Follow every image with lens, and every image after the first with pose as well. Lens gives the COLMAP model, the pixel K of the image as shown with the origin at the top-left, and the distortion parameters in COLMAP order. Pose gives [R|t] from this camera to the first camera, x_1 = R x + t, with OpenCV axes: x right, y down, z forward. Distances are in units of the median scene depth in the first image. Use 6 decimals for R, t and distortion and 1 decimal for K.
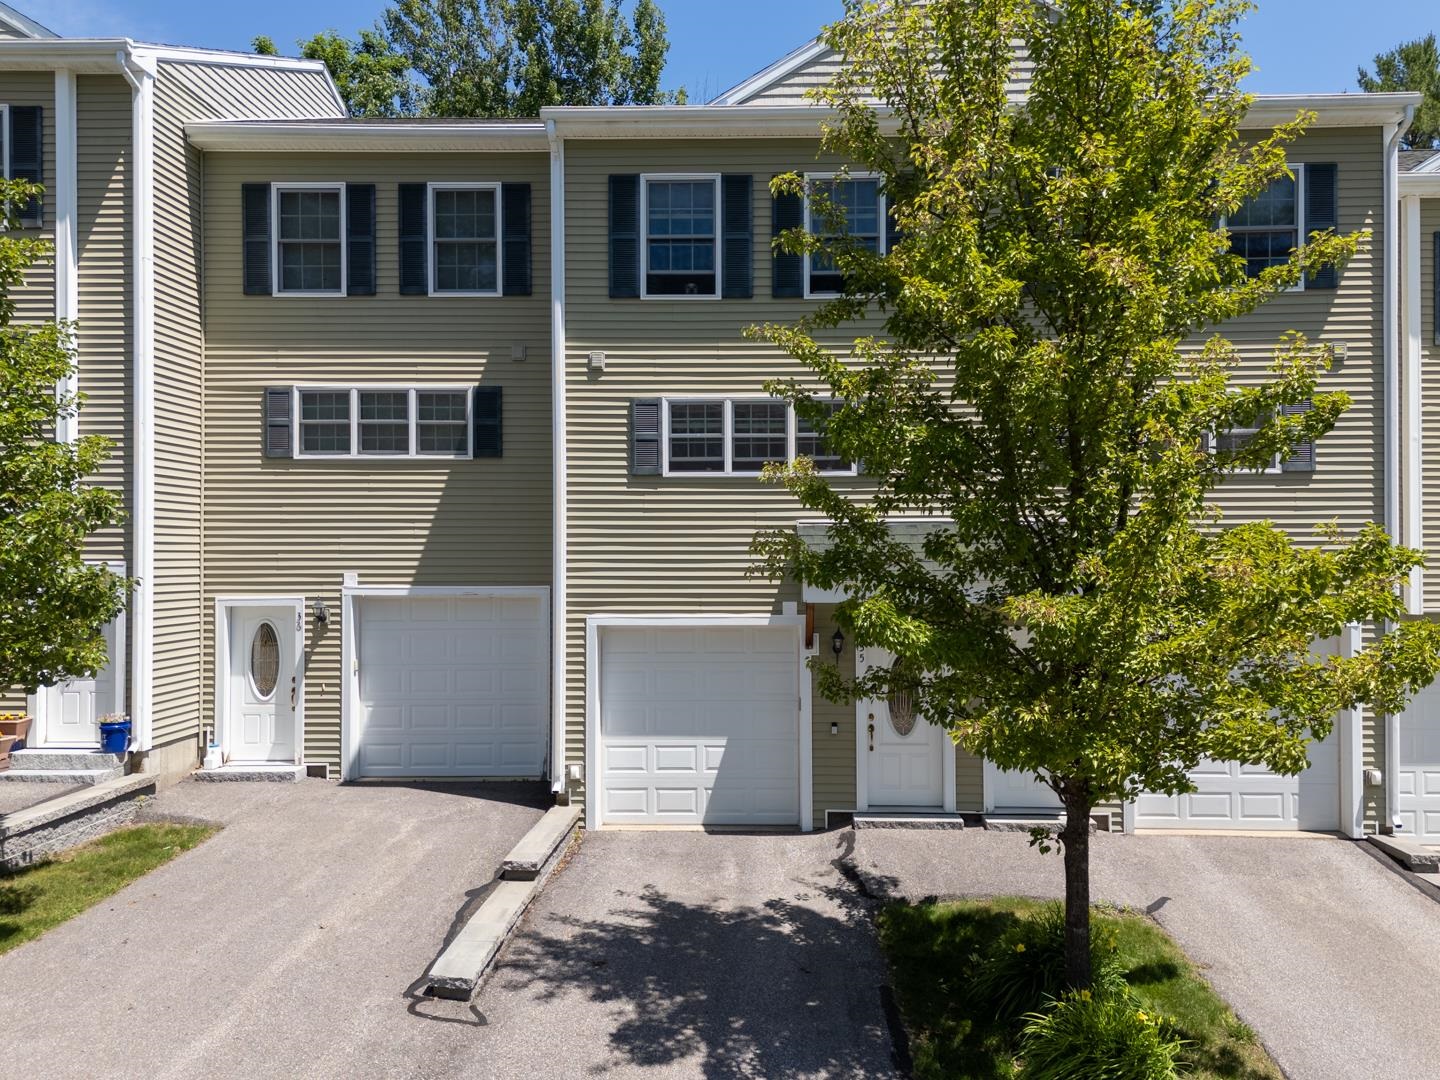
lens RADIAL K [[1084.4, 0, 753.8], [0, 1084.4, 540.3], [0, 0, 1]] dist [0.057127, -0.035799]
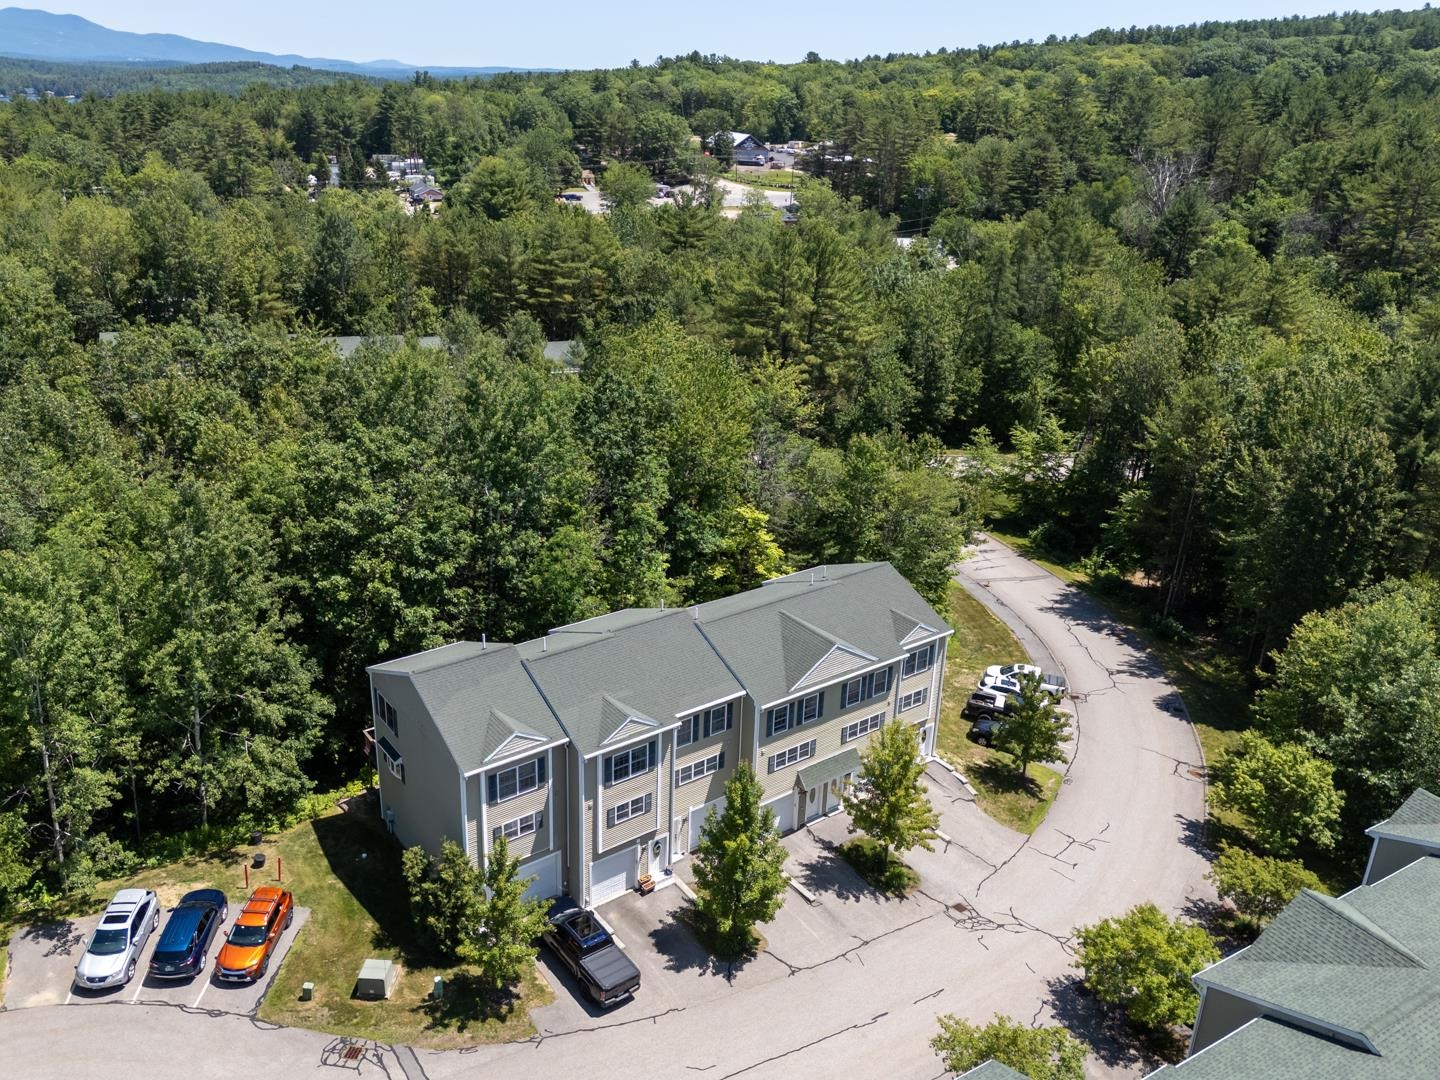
lens RADIAL K [[1084.4, 0, 709.4], [0, 1084.4, 546.7], [0, 0, 1]] dist [0.057127, -0.035799]
pose [[0.792311, -0.203204, 0.575284, -2.544206], [-0.036571, 0.925393, 0.377239, -2.456025], [-0.609020, -0.319930, 0.725768, -1.633227]]
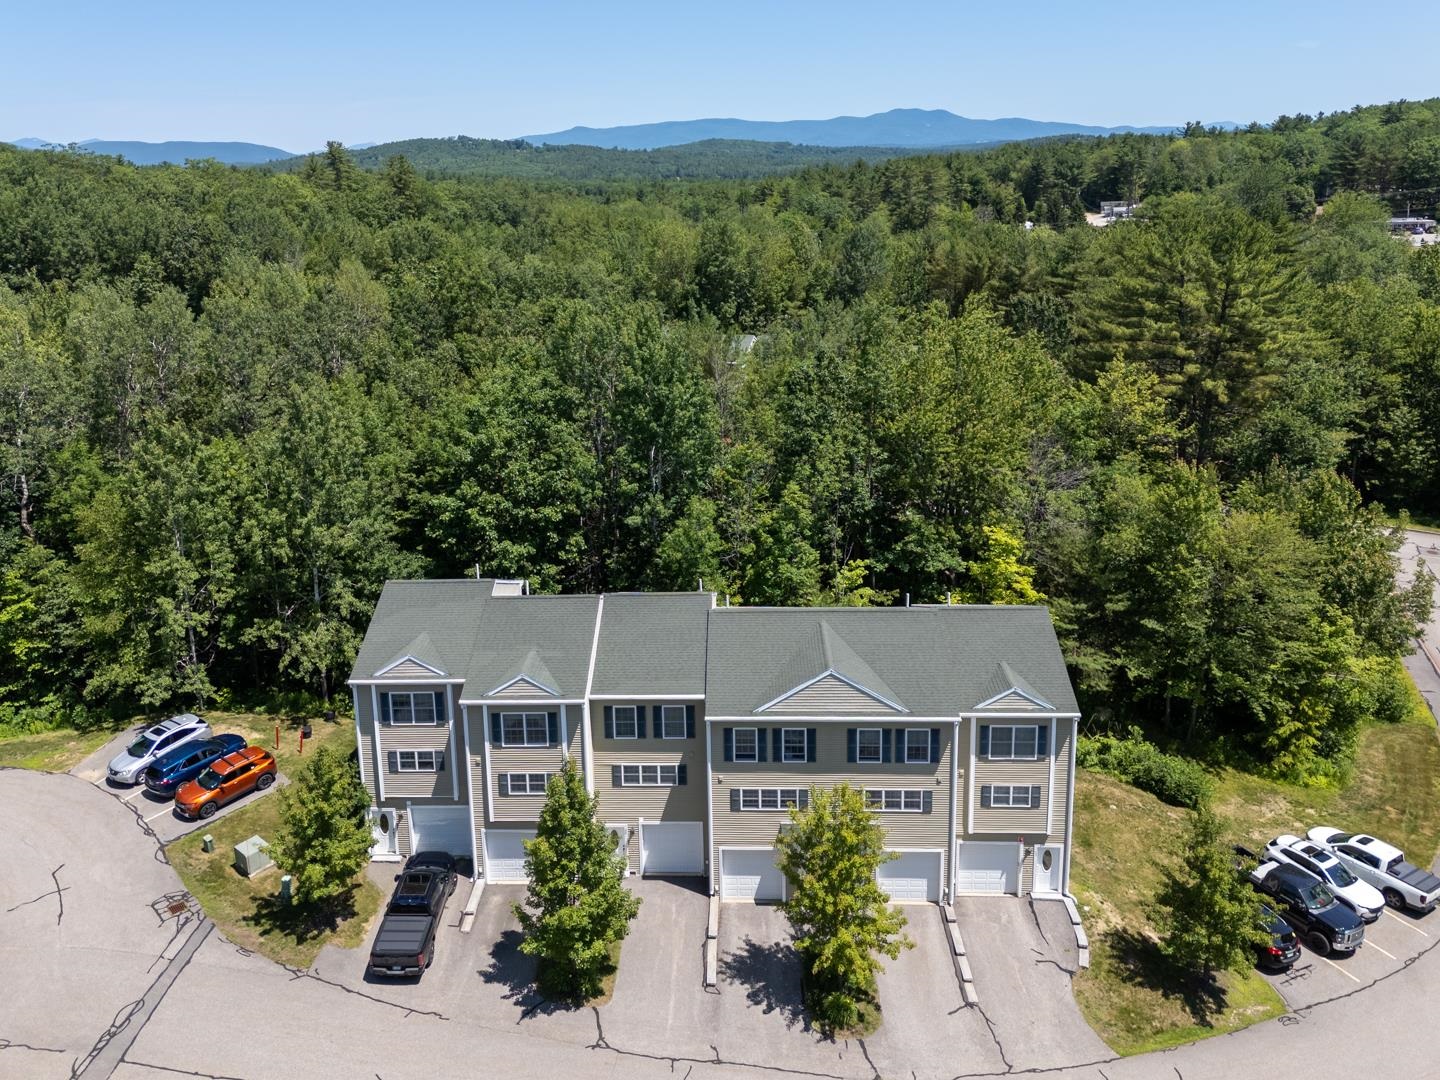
lens RADIAL K [[1084.4, 0, 687.2], [0, 1084.4, 427.1], [0, 0, 1]] dist [0.057127, -0.035799]
pose [[0.999510, -0.014757, -0.027620, -0.140944], [0.020982, 0.970336, 0.240848, -2.062541], [0.023247, -0.241310, 0.970170, -2.043343]]
